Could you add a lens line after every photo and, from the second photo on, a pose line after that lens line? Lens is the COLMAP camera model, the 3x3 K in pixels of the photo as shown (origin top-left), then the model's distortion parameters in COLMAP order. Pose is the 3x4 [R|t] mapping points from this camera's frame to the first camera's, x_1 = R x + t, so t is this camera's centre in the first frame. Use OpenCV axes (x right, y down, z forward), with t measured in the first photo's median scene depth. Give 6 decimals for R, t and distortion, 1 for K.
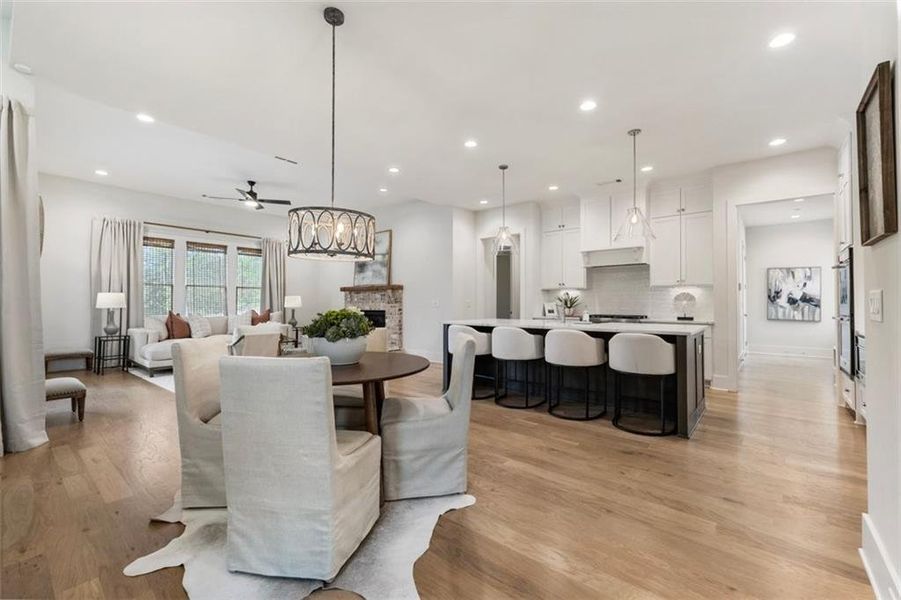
lens RADIAL K [[379.2, 0, 451.6], [0, 379.2, 298.6], [0, 0, 1]] dist [0.000354, 0.000939]
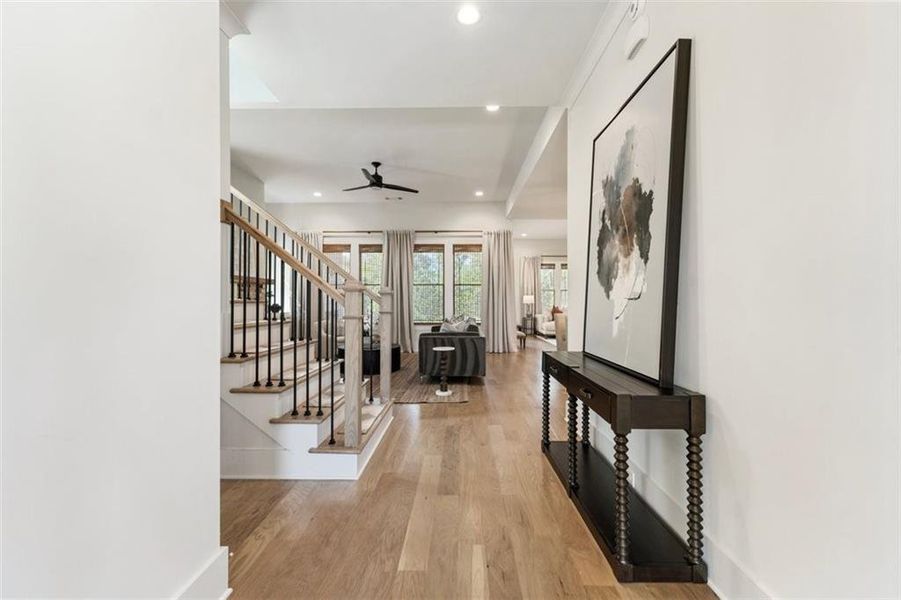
lens RADIAL K [[379.2, 0, 452.6], [0, 379.2, 300.1], [0, 0, 1]] dist [0.000354, 0.000939]
pose [[0.626496, -0.003532, -0.779417, 0.314218], [0.011364, 0.999925, 0.004603, -0.003861], [0.779342, -0.011741, 0.626489, -0.437422]]
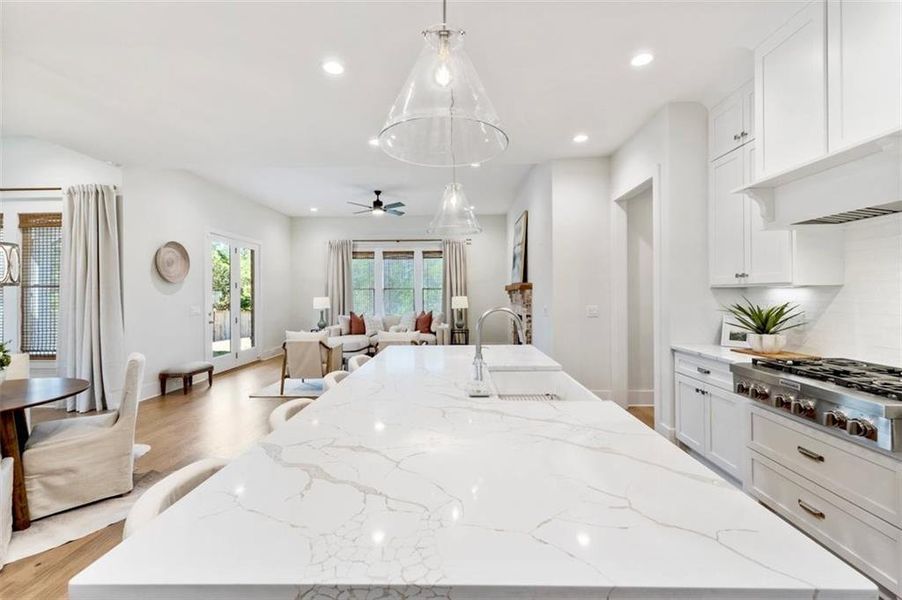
lens RADIAL K [[379.6, 0, 450.6], [0, 379.6, 298.2], [0, 0, 1]] dist [0.000354, 0.000939]
pose [[0.623310, 0.002175, -0.781972, 0.372526], [0.018442, 0.999677, 0.017480, -0.023080], [0.781757, -0.025317, 0.623068, 0.434529]]
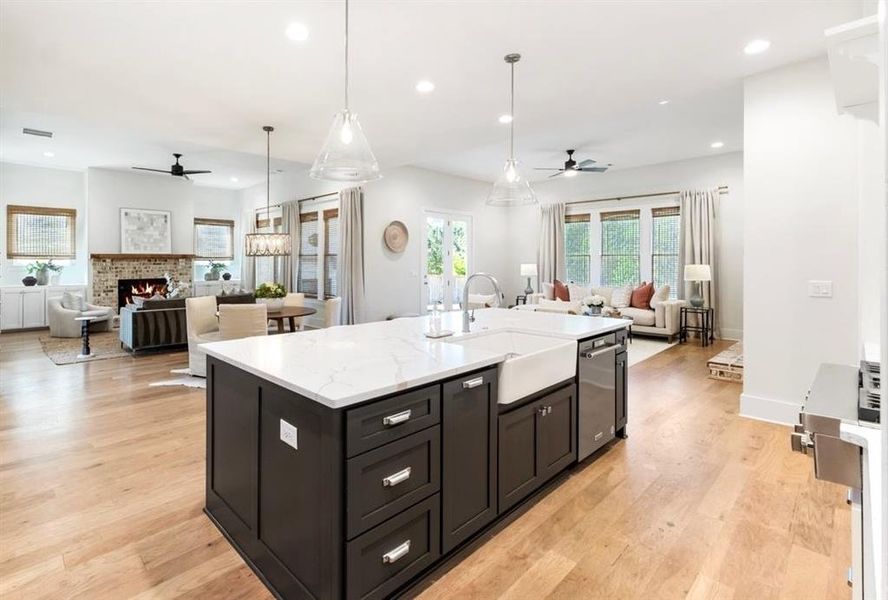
lens RADIAL K [[424.4, 0, 385.8], [0, 424.4, 260.7], [0, 0, 1]] dist [-0.002804, 0.001874]
pose [[-0.137267, -0.005159, -0.990521, 0.545870], [0.012679, 0.999895, -0.006965, -0.019521], [0.990453, -0.013514, -0.137187, 0.593388]]
